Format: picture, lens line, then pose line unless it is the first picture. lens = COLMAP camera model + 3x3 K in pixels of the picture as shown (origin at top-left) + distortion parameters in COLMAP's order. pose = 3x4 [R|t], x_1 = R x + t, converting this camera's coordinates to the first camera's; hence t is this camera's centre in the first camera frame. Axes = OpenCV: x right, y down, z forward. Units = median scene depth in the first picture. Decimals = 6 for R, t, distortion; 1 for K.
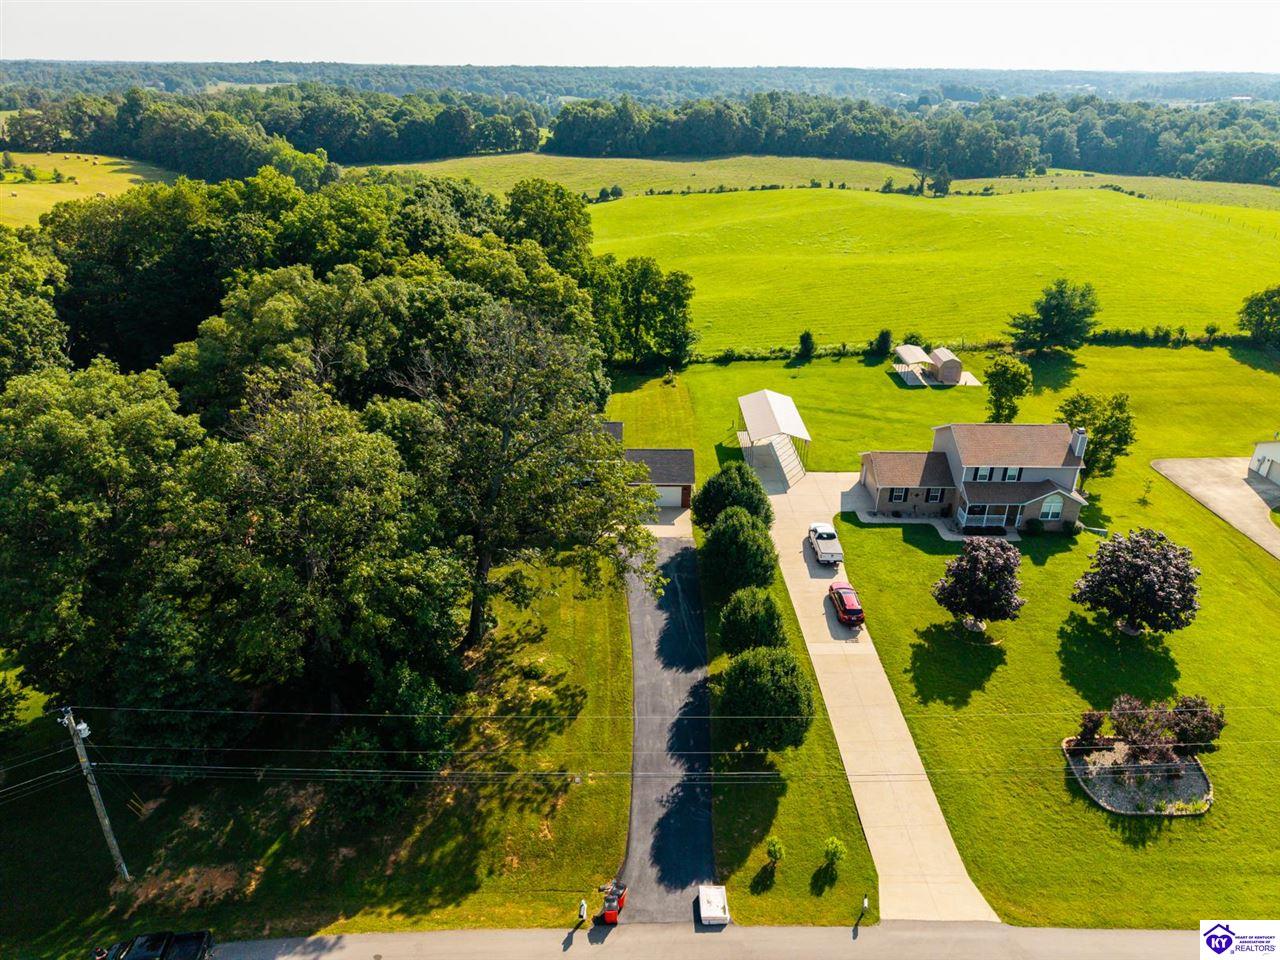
lens RADIAL K [[866.9, 0, 637.9], [0, 866.9, 488.0], [0, 0, 1]] dist [0.025575, -0.025326]
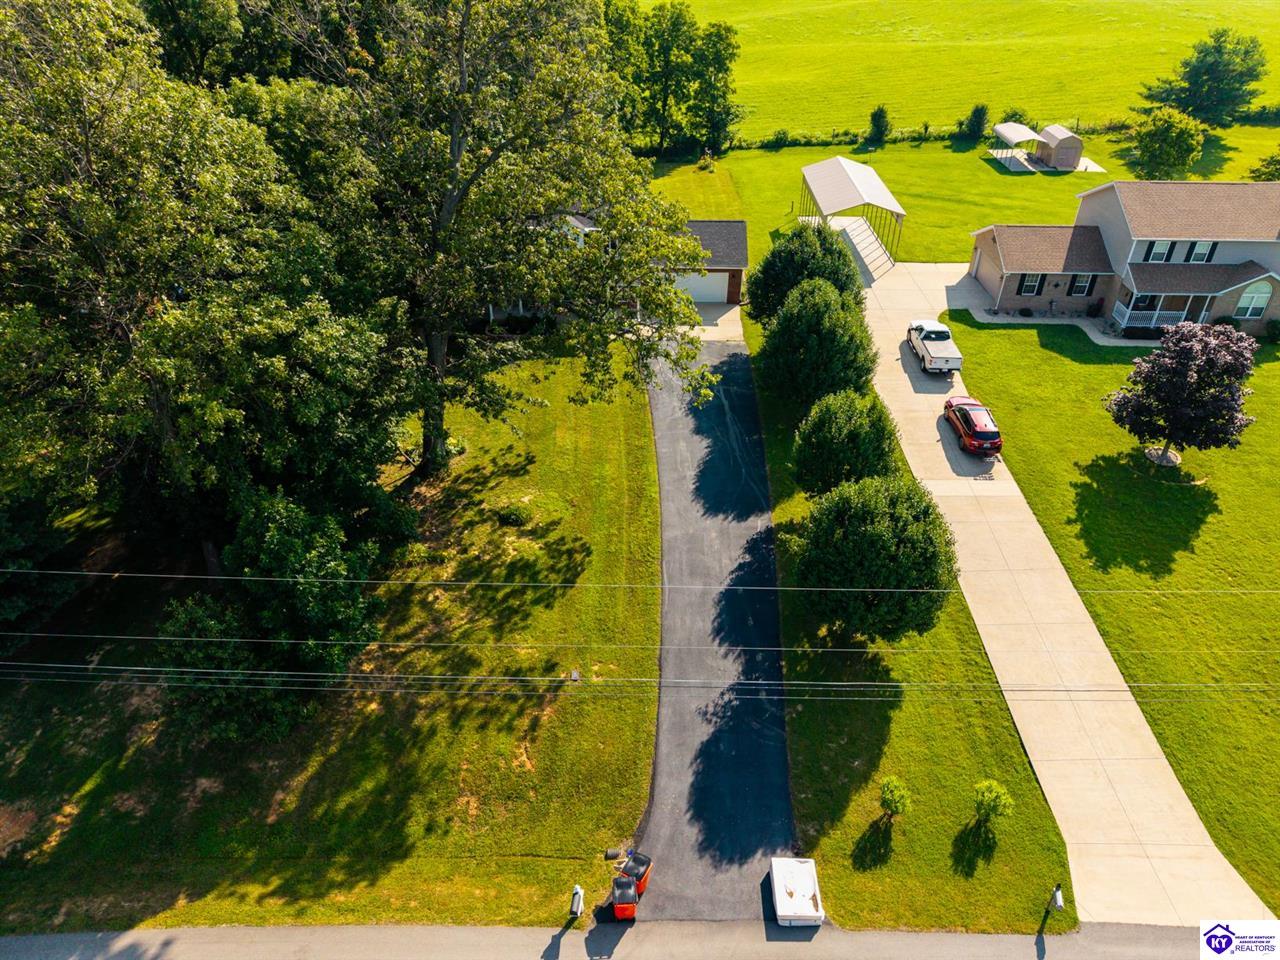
lens RADIAL K [[876.8, 0, 642.9], [0, 876.8, 484.6], [0, 0, 1]] dist [0.005245, 0.001459]
pose [[0.999802, 0.008966, -0.017781, -0.006341], [-0.006184, 0.988553, 0.150748, 0.068607], [0.018929, -0.150608, 0.988412, 0.273308]]
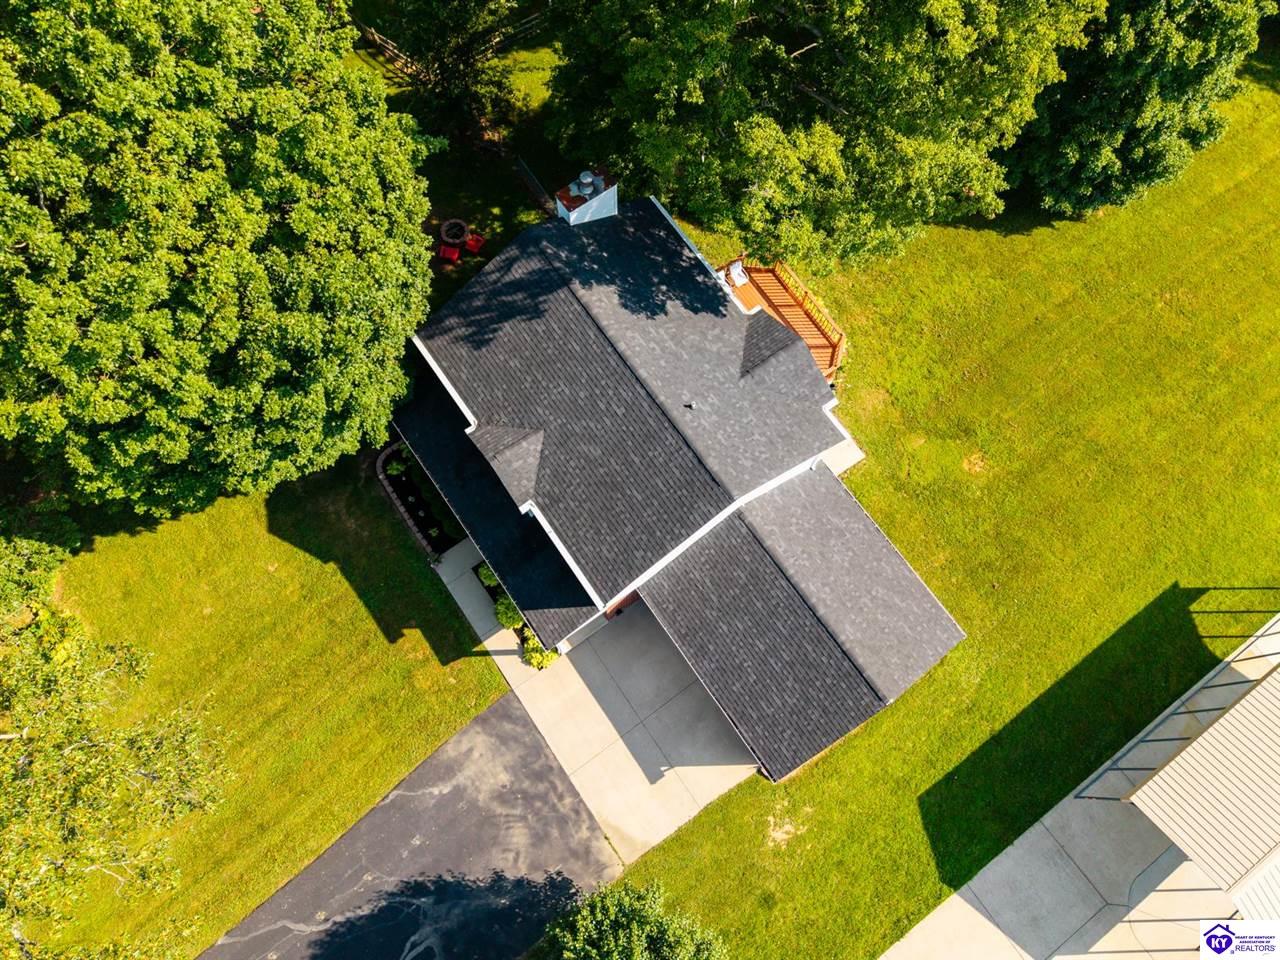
lens RADIAL K [[866.9, 0, 637.9], [0, 866.9, 488.0], [0, 0, 1]] dist [0.025575, -0.025326]
pose [[0.576254, 0.779650, -0.245108, 0.033004], [-0.371806, 0.517168, 0.770907, -0.312279], [0.727799, -0.353105, 0.587899, 0.870180]]
